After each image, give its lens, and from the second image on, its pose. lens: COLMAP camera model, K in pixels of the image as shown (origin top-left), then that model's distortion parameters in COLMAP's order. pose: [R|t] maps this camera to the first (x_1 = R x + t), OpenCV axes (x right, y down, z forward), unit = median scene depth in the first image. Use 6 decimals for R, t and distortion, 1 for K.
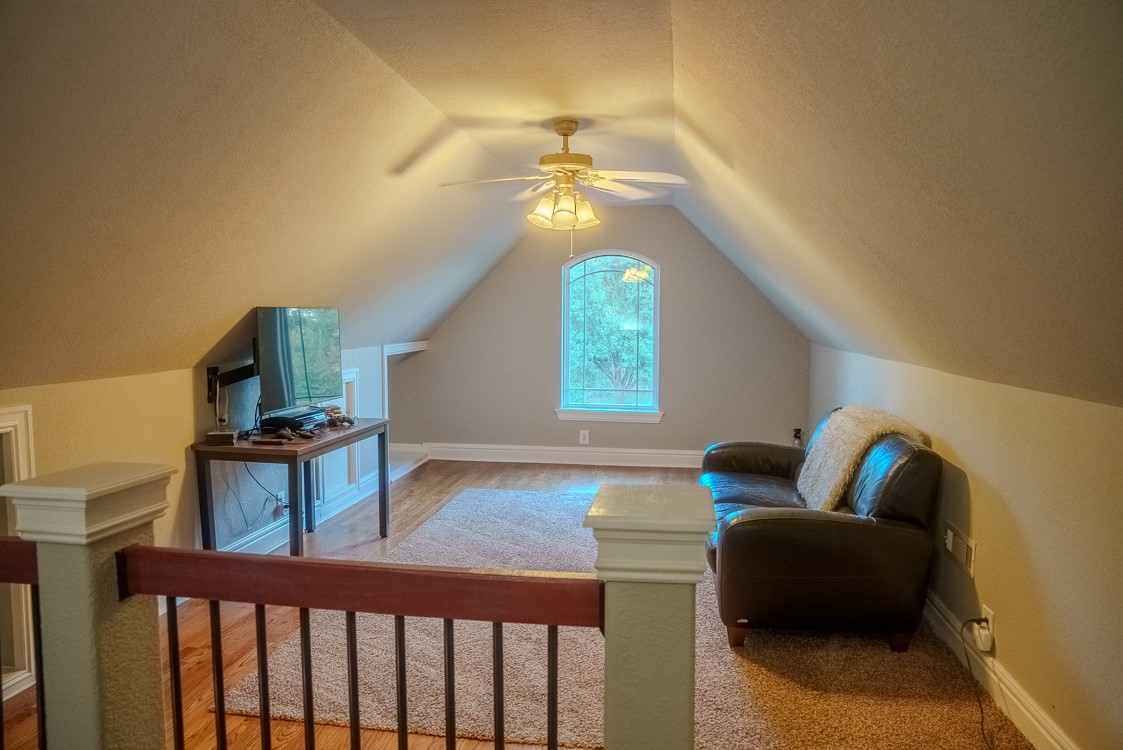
lens RADIAL K [[773.6, 0, 561.5], [0, 773.6, 375.0], [0, 0, 1]] dist [-0.103858, 0.004478]
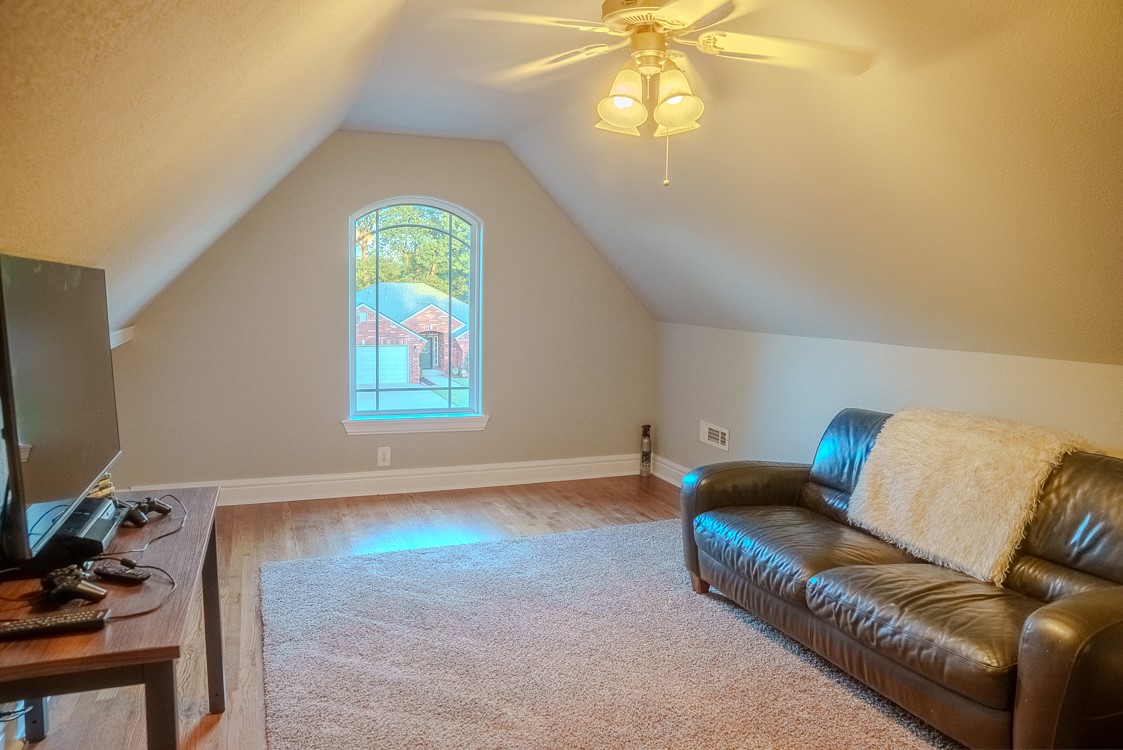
lens RADIAL K [[773.6, 0, 561.5], [0, 773.6, 375.0], [0, 0, 1]] dist [-0.103858, 0.004478]
pose [[0.863317, -0.043058, 0.502822, -0.190624], [0.023473, 0.998701, 0.045220, -0.024664], [-0.504116, -0.027236, 0.863207, 0.311527]]
